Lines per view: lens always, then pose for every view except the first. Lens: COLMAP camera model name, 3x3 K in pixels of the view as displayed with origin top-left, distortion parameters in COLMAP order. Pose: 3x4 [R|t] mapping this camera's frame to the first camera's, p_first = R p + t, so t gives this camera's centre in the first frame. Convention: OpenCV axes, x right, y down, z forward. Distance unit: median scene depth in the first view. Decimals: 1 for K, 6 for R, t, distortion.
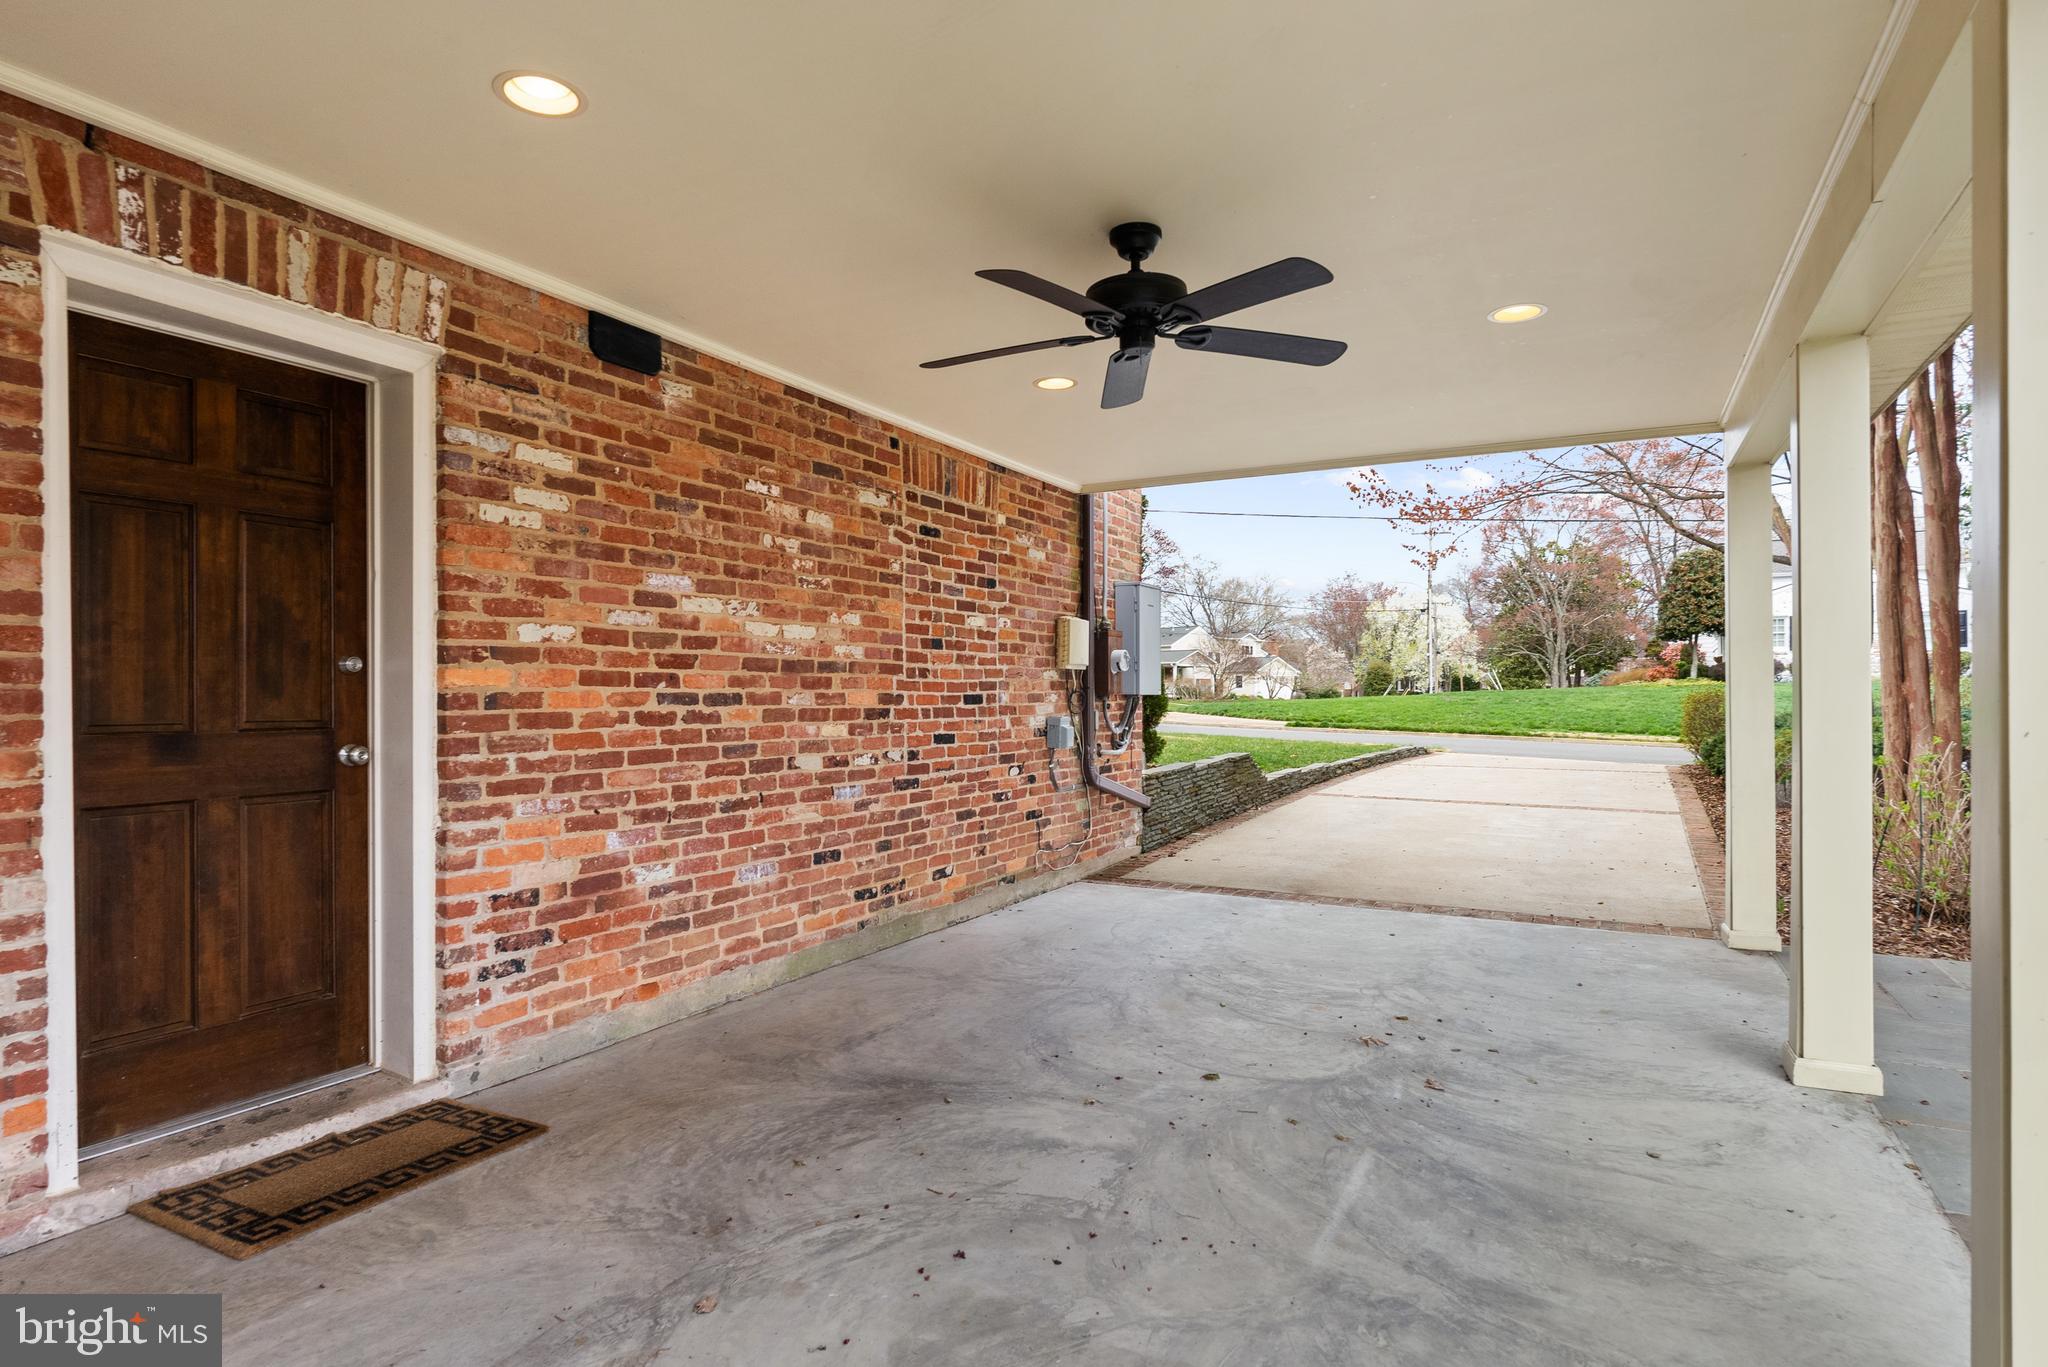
lens RADIAL K [[1090.6, 0, 1029.7], [0, 1090.6, 697.1], [0, 0, 1]] dist [-0.001517, -0.000040]
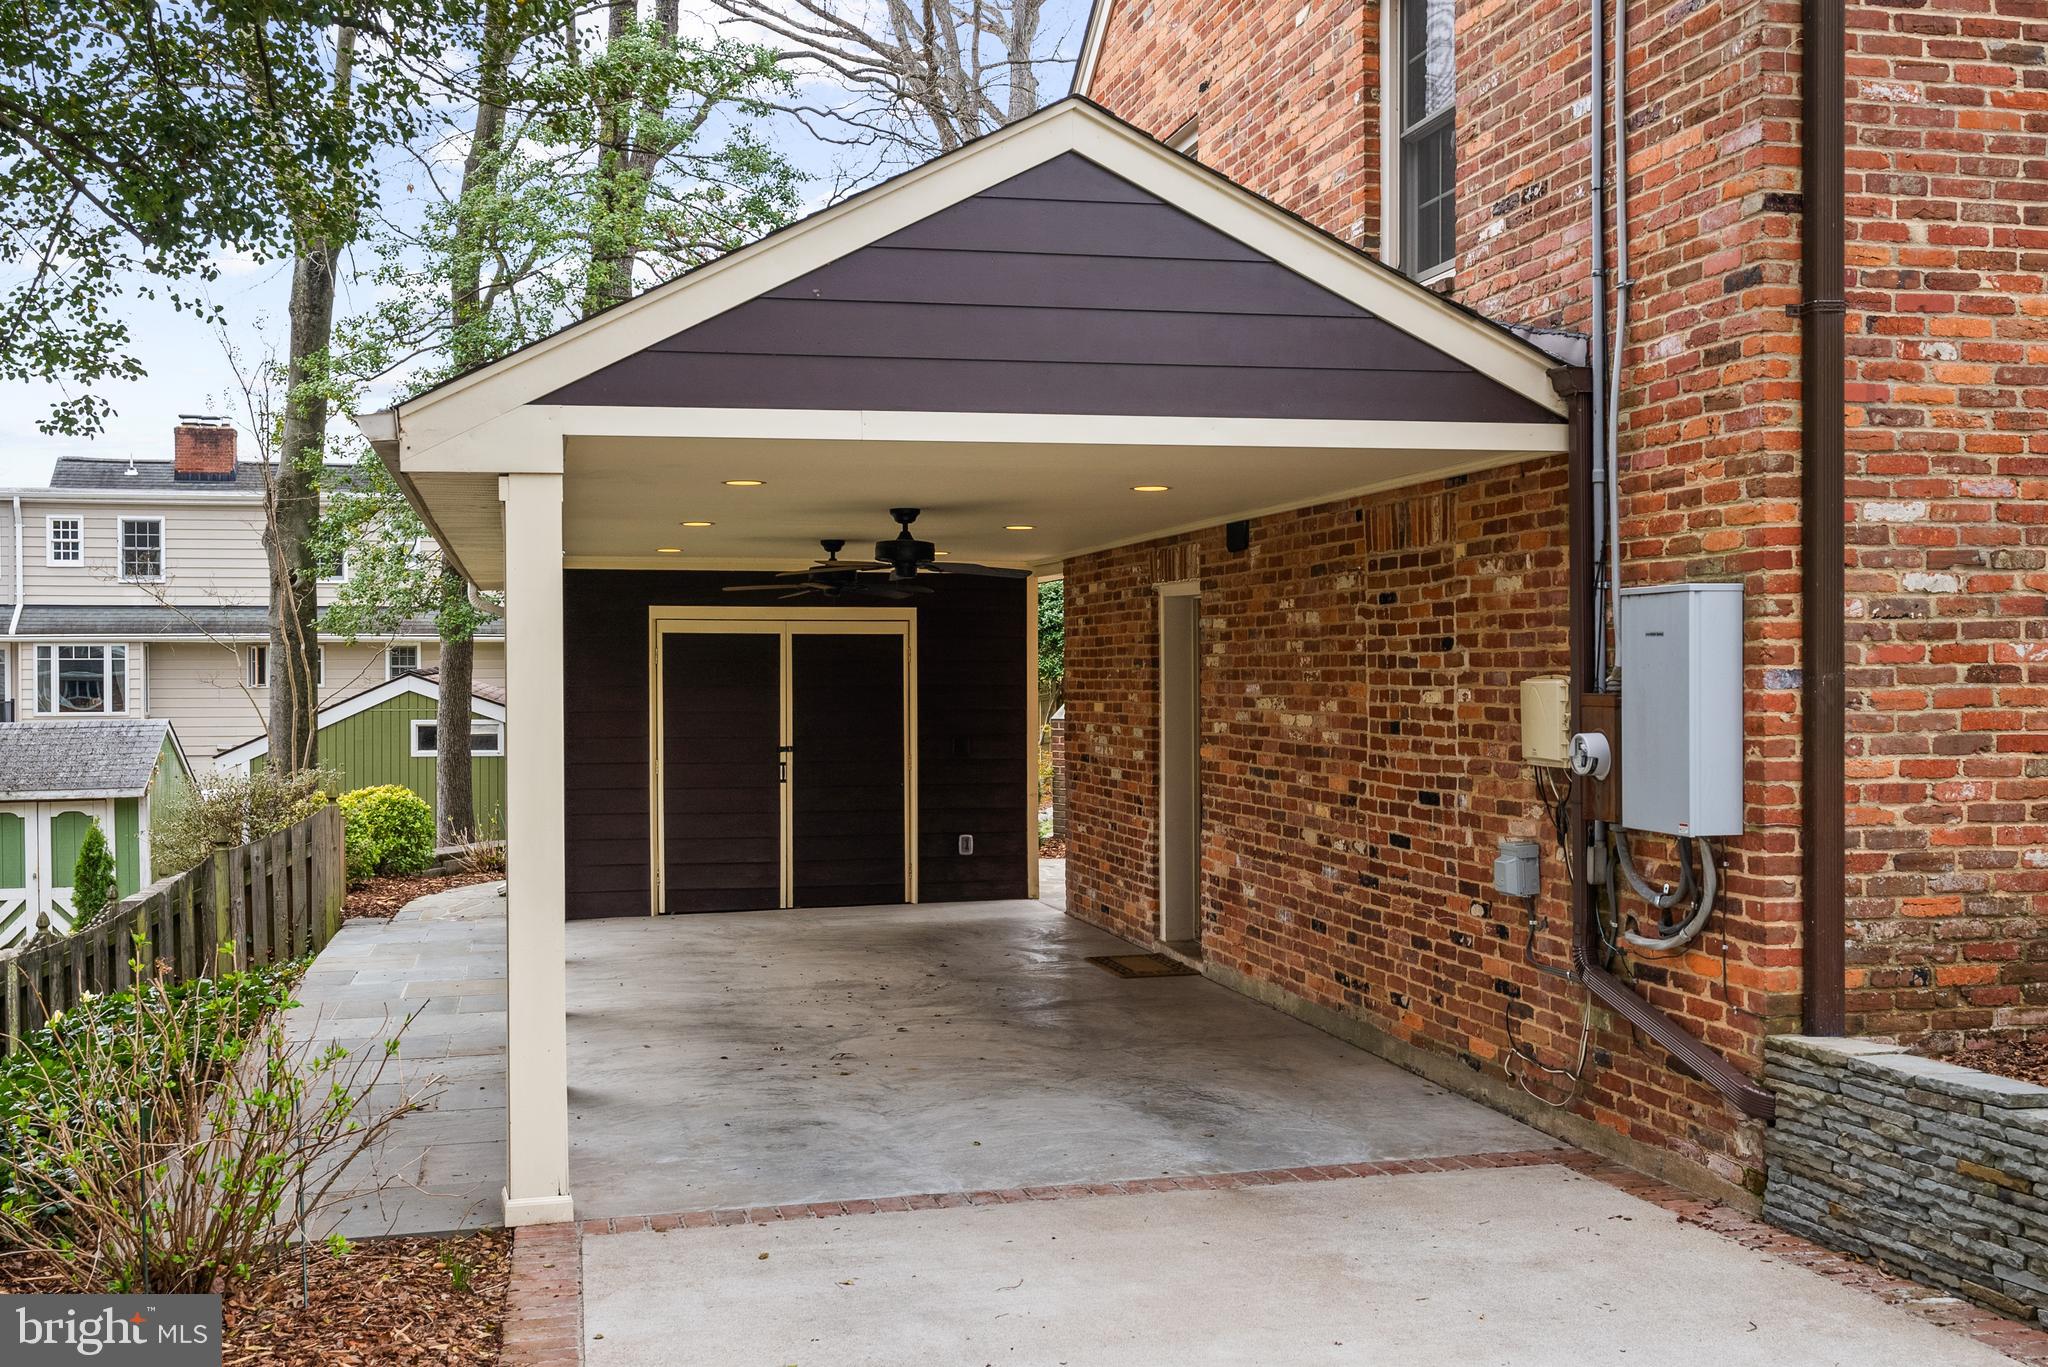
lens RADIAL K [[2013.6, 0, 1024.0], [0, 2013.6, 683.5], [0, 0, 1]] dist [0.003251, 0.002763]
pose [[-0.747141, 0.013777, -0.664522, 1.351812], [0.009643, 0.999905, 0.009888, -0.117100], [0.664595, 0.000980, -0.747203, 2.282206]]
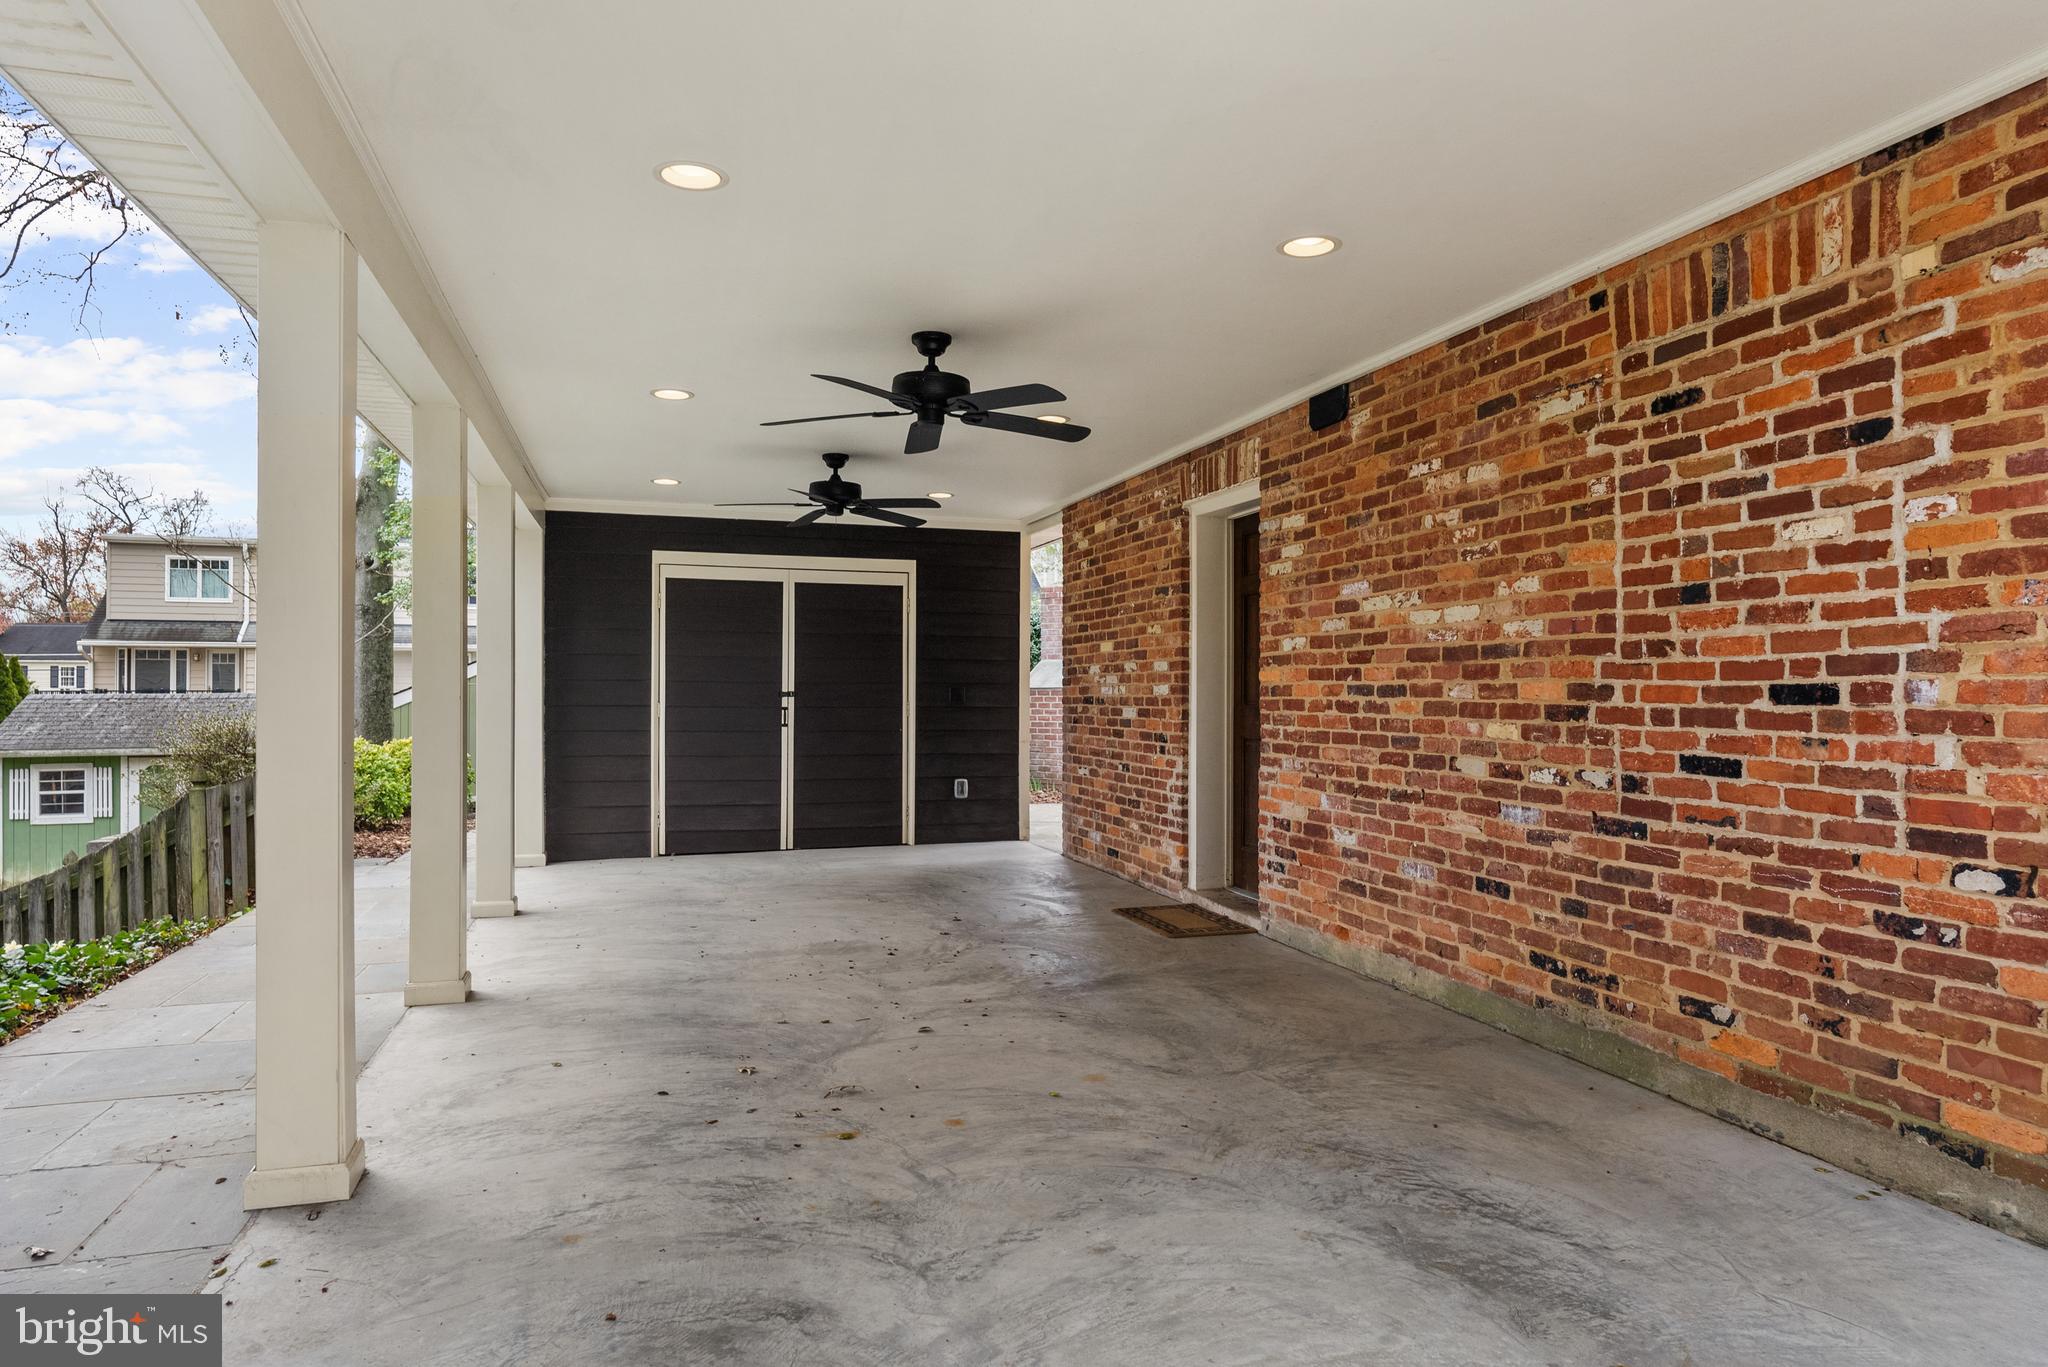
lens RADIAL K [[1247.0, 0, 1024.0], [0, 1247.0, 683.5], [0, 0, 1]] dist [0.000437, 0.000541]
pose [[-0.708758, -0.001055, -0.705451, 0.701427], [0.001133, 0.999996, -0.002634, -0.001935], [0.705451, -0.002666, -0.708753, 1.394667]]
